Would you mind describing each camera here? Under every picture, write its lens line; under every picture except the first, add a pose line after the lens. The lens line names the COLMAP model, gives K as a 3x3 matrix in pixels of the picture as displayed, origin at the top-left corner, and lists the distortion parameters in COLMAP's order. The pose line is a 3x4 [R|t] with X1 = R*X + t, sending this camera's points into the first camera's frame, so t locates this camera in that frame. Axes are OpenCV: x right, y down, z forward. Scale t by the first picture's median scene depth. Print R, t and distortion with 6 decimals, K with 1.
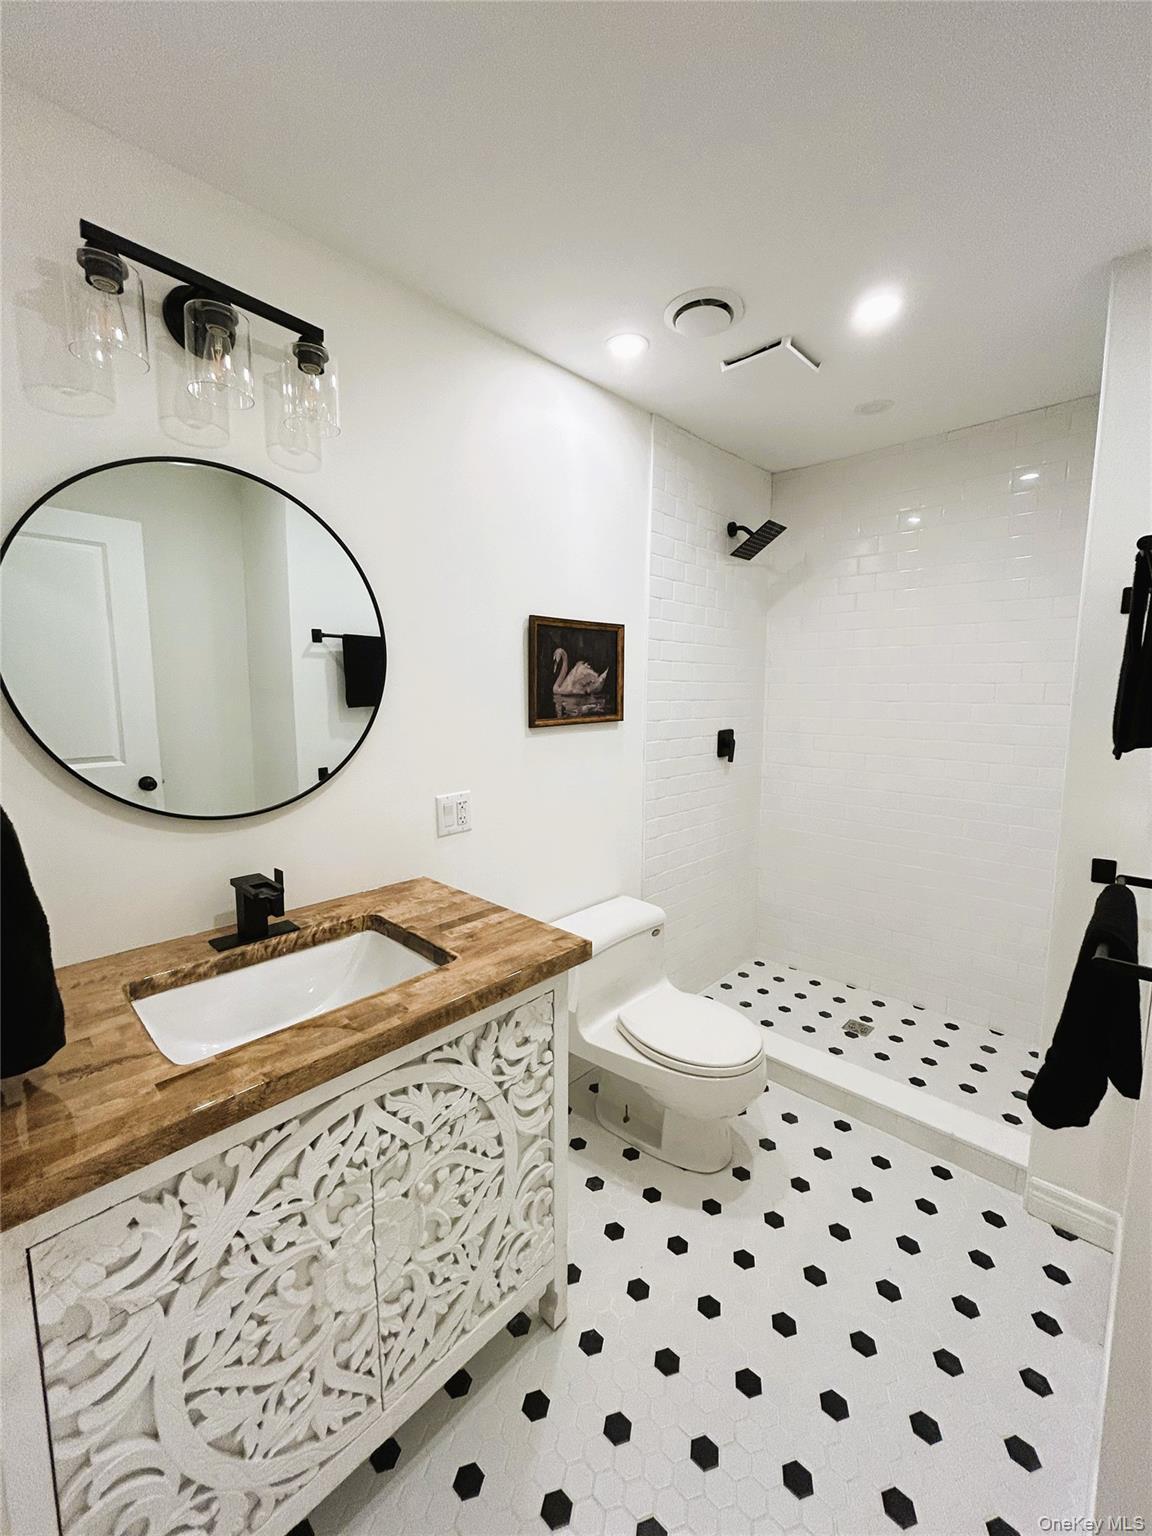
lens RADIAL K [[618.6, 0, 576.0], [0, 618.6, 768.0], [0, 0, 1]] dist [-0.001156, 0.000207]
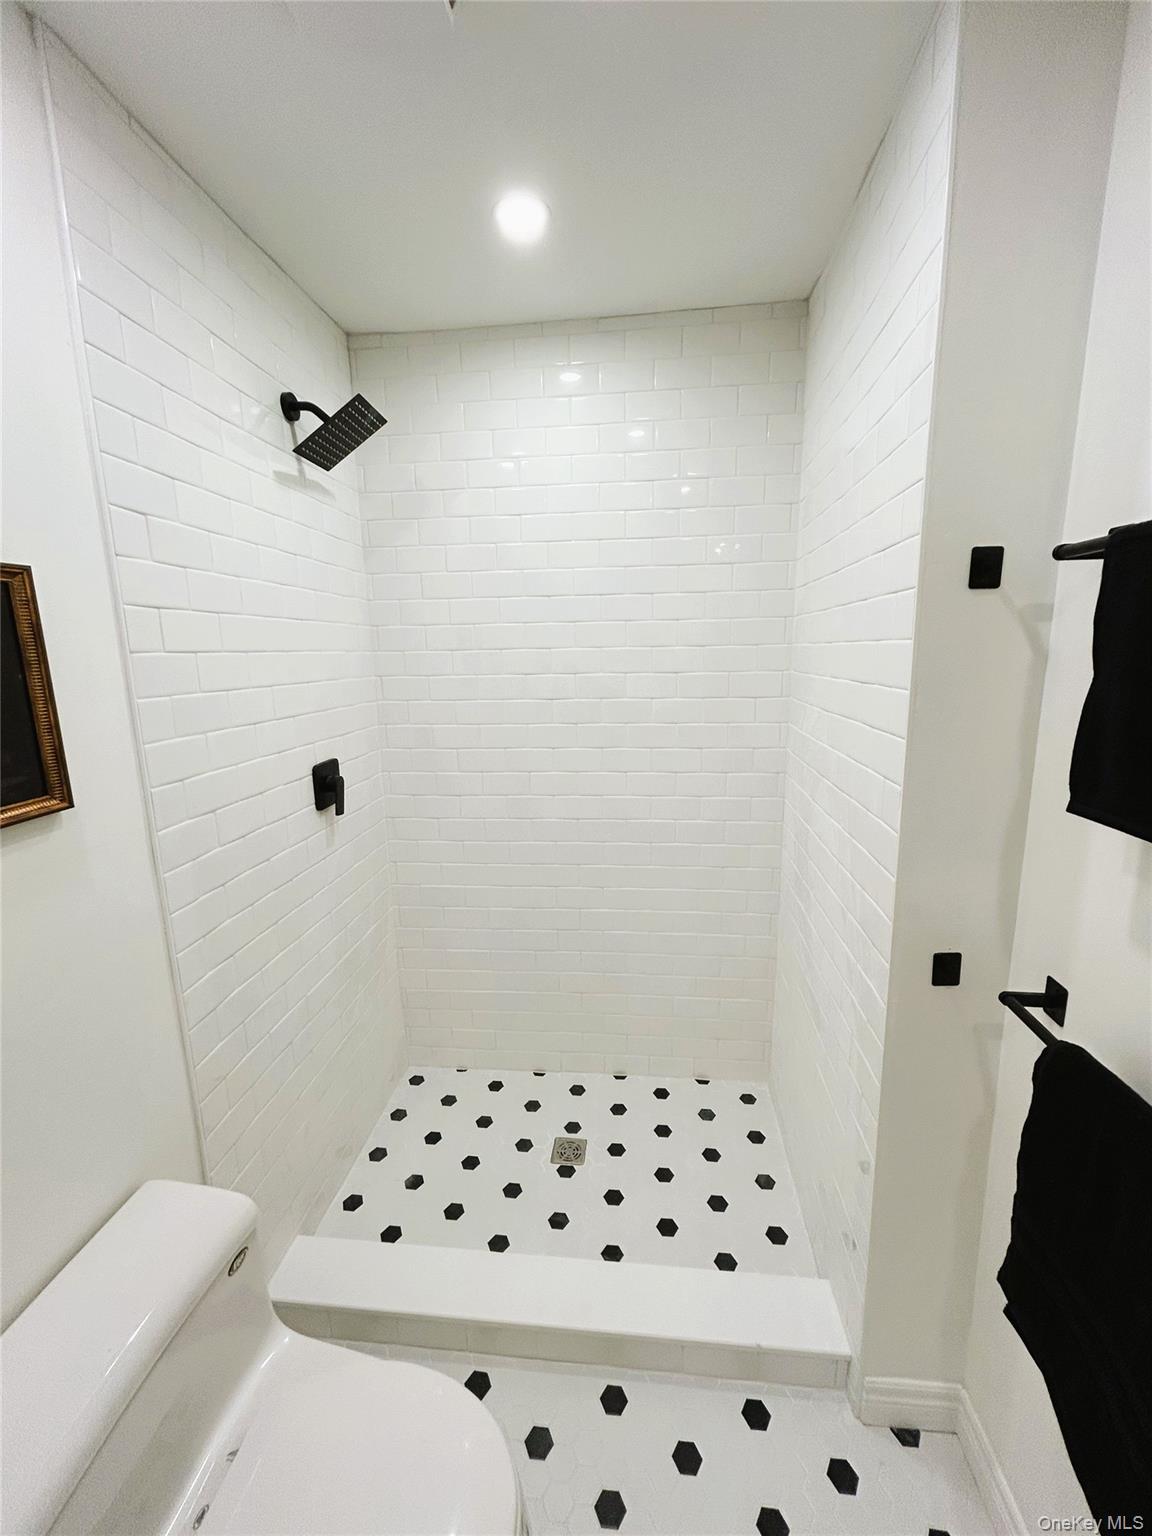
lens RADIAL K [[618.6, 0, 576.0], [0, 618.6, 768.0], [0, 0, 1]] dist [-0.001156, 0.000207]
pose [[0.794822, -0.130821, 0.592574, 0.085949], [0.098093, 0.991342, 0.087283, -0.088280], [-0.598862, -0.011247, 0.800773, 0.400880]]
